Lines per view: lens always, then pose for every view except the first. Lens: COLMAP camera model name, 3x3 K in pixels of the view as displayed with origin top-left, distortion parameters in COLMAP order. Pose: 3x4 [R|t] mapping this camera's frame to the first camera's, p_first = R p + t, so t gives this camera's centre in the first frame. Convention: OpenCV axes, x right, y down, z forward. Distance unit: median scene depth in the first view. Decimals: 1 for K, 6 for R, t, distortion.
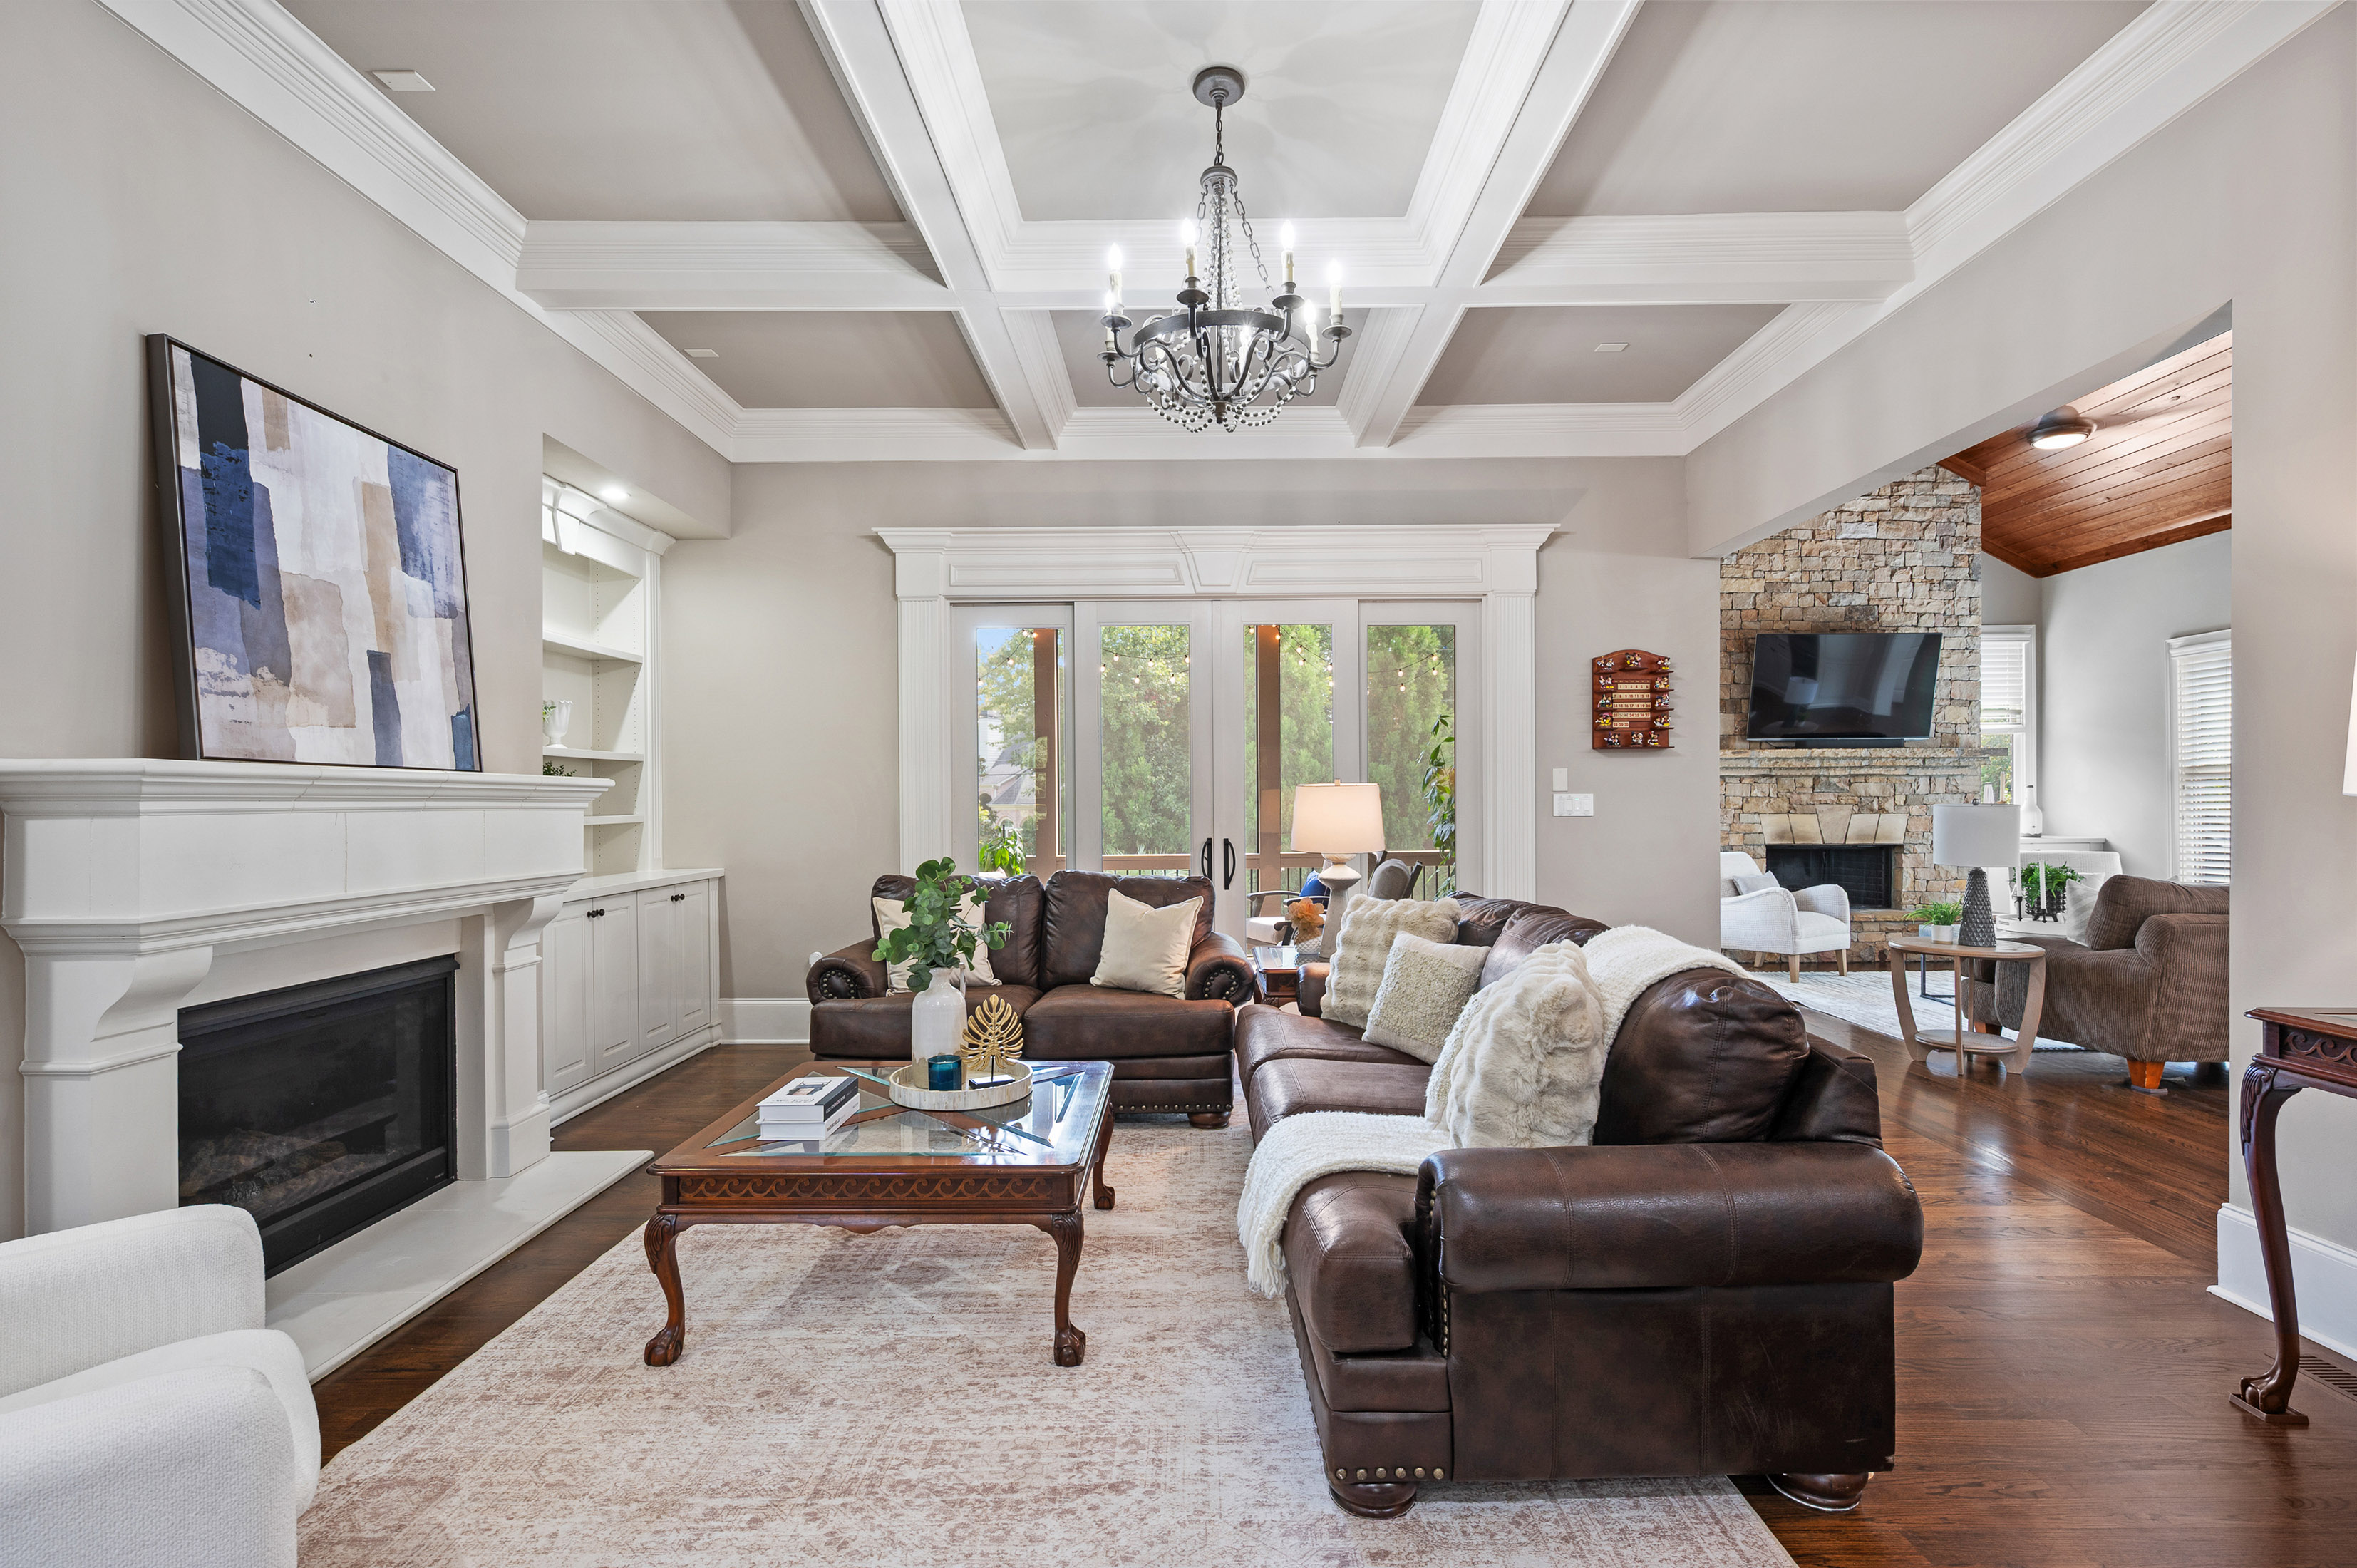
lens RADIAL K [[1086.7, 0, 1194.0], [0, 1086.7, 798.3], [0, 0, 1]] dist [-0.001095, 0.001900]
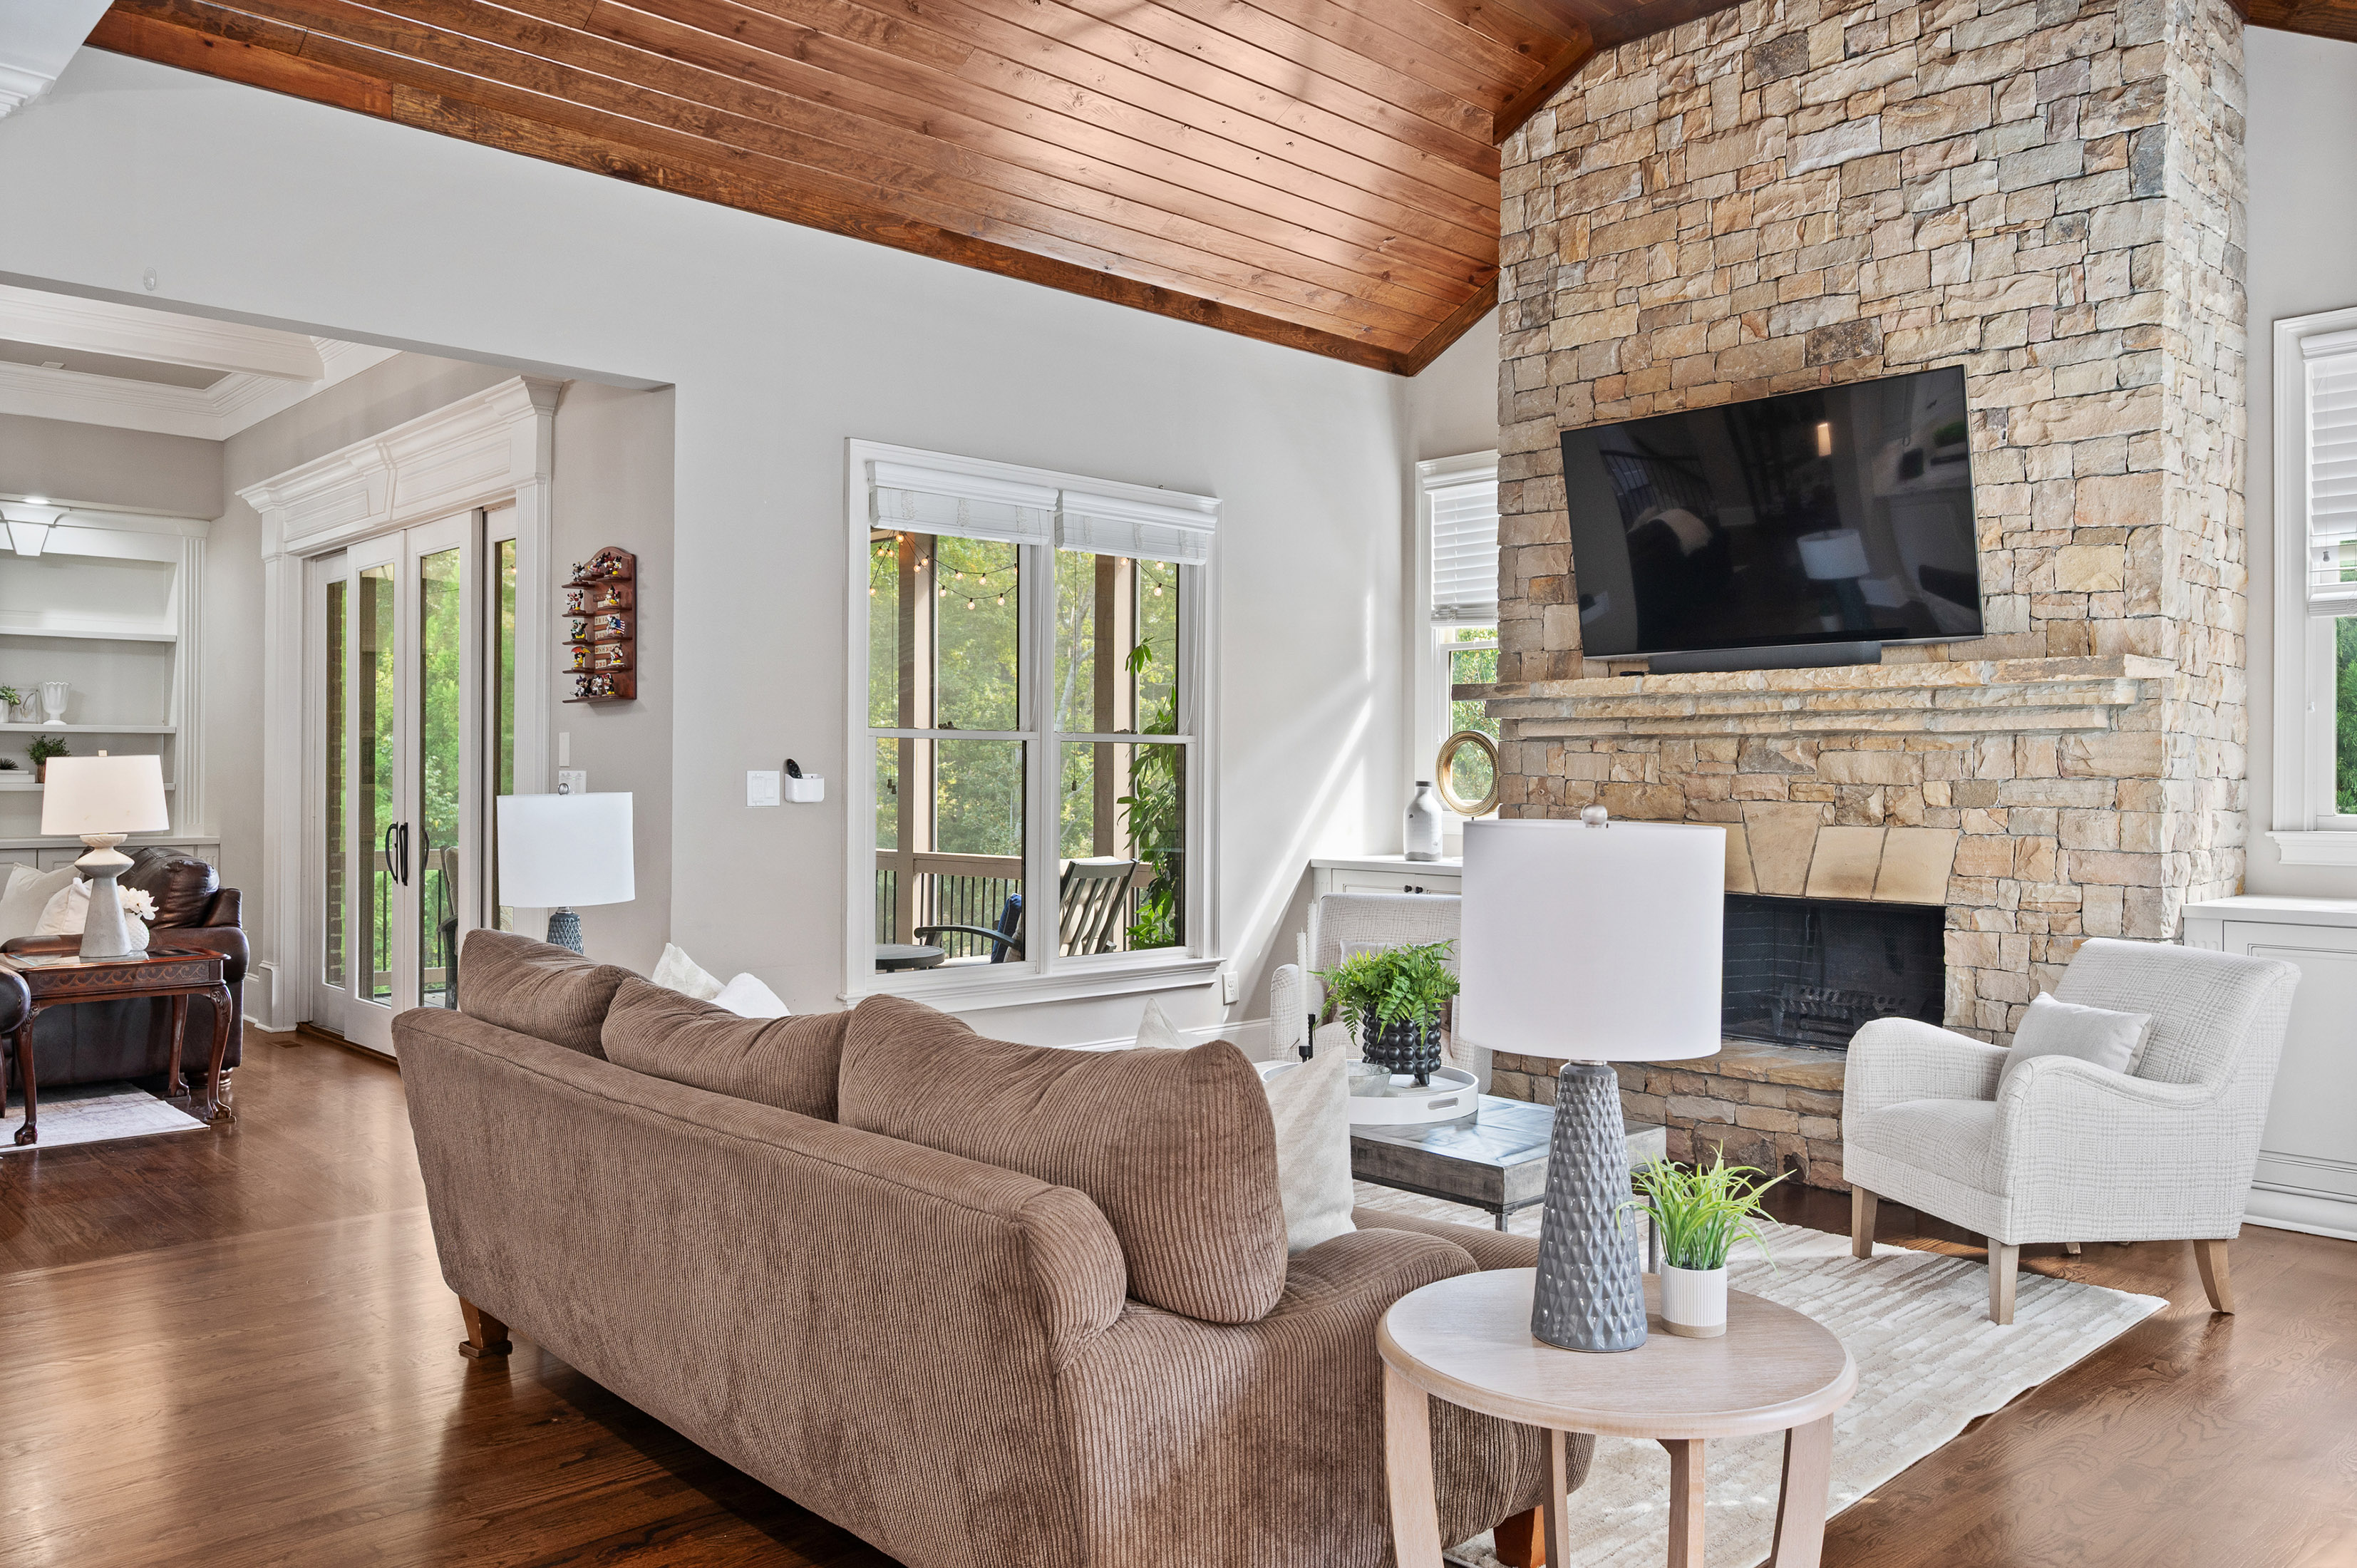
lens RADIAL K [[1690.4, 0, 1190.8], [0, 1690.4, 774.6], [0, 0, 1]] dist [-0.004202, -0.008093]
pose [[0.689496, 0.008126, -0.724244, 1.365713], [-0.009134, 0.999955, 0.002524, -0.007078], [0.724232, 0.004875, 0.689539, 0.565114]]
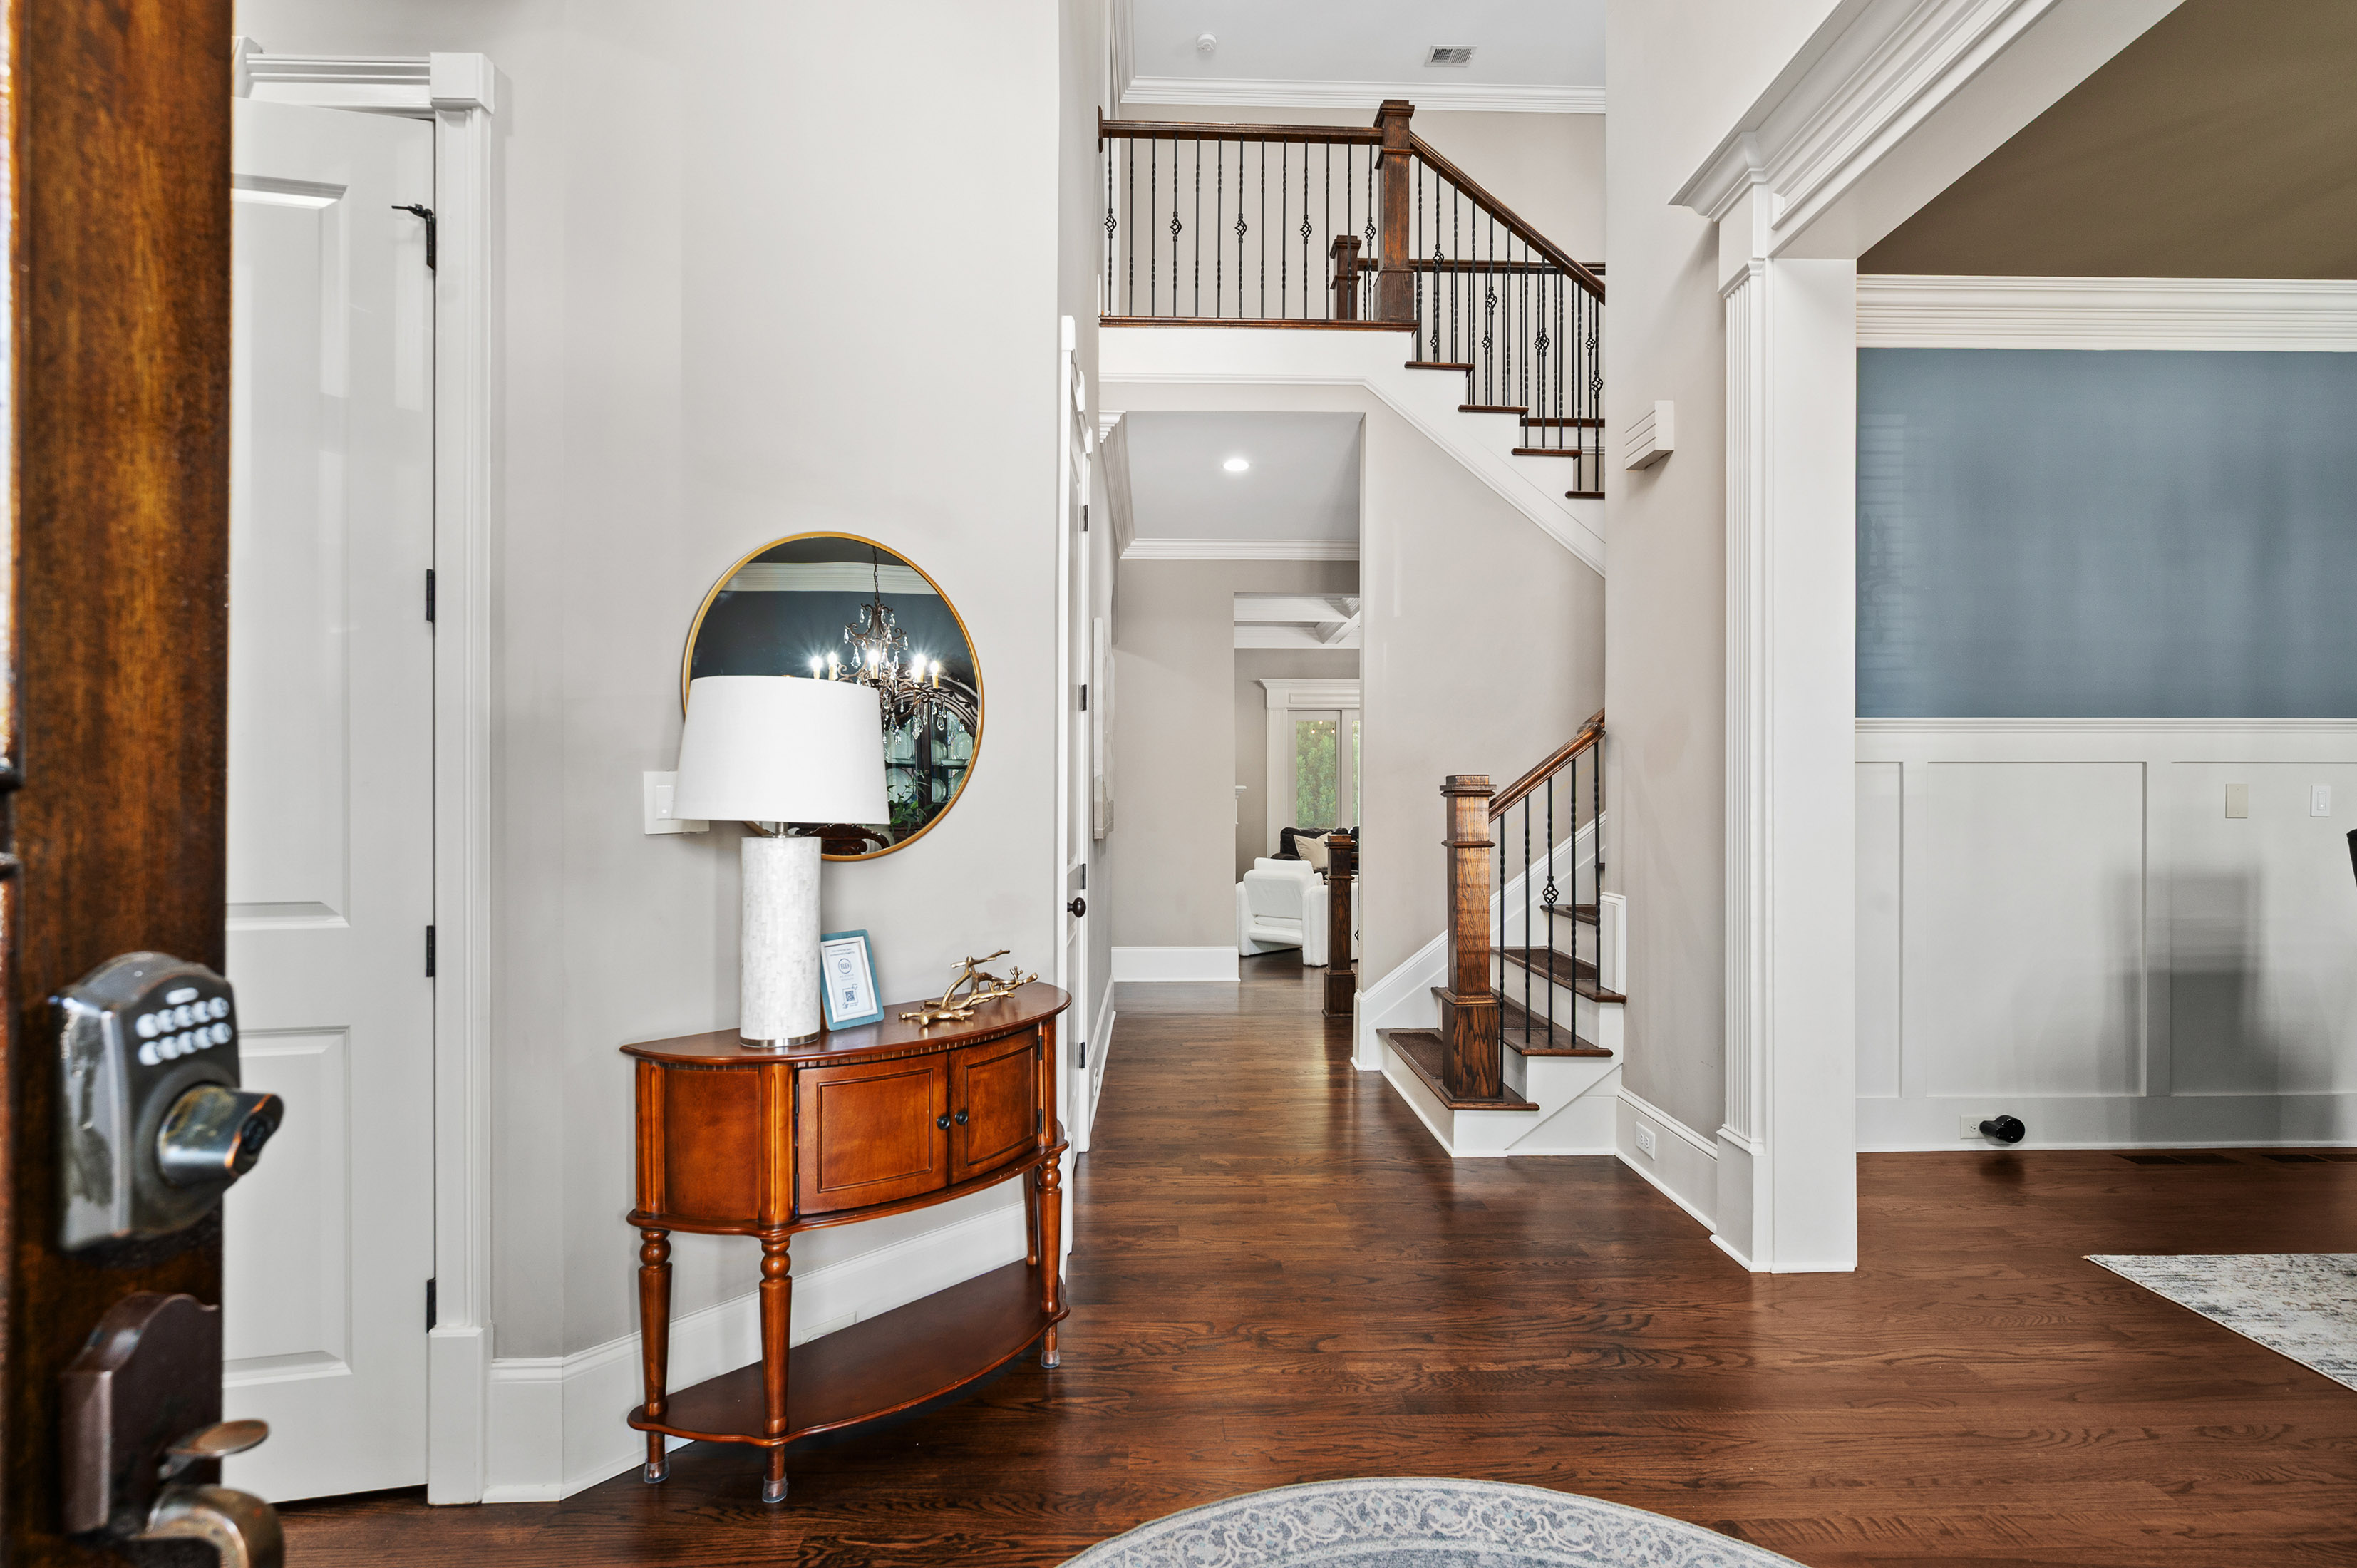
lens RADIAL K [[1086.7, 0, 1190.7], [0, 1086.7, 796.9], [0, 0, 1]] dist [-0.001095, 0.001900]
pose [[0.999432, 0.003735, 0.033493, -0.509694], [-0.003608, 0.999986, -0.003847, 0.010433], [-0.033506, 0.003724, 0.999432, -1.276690]]
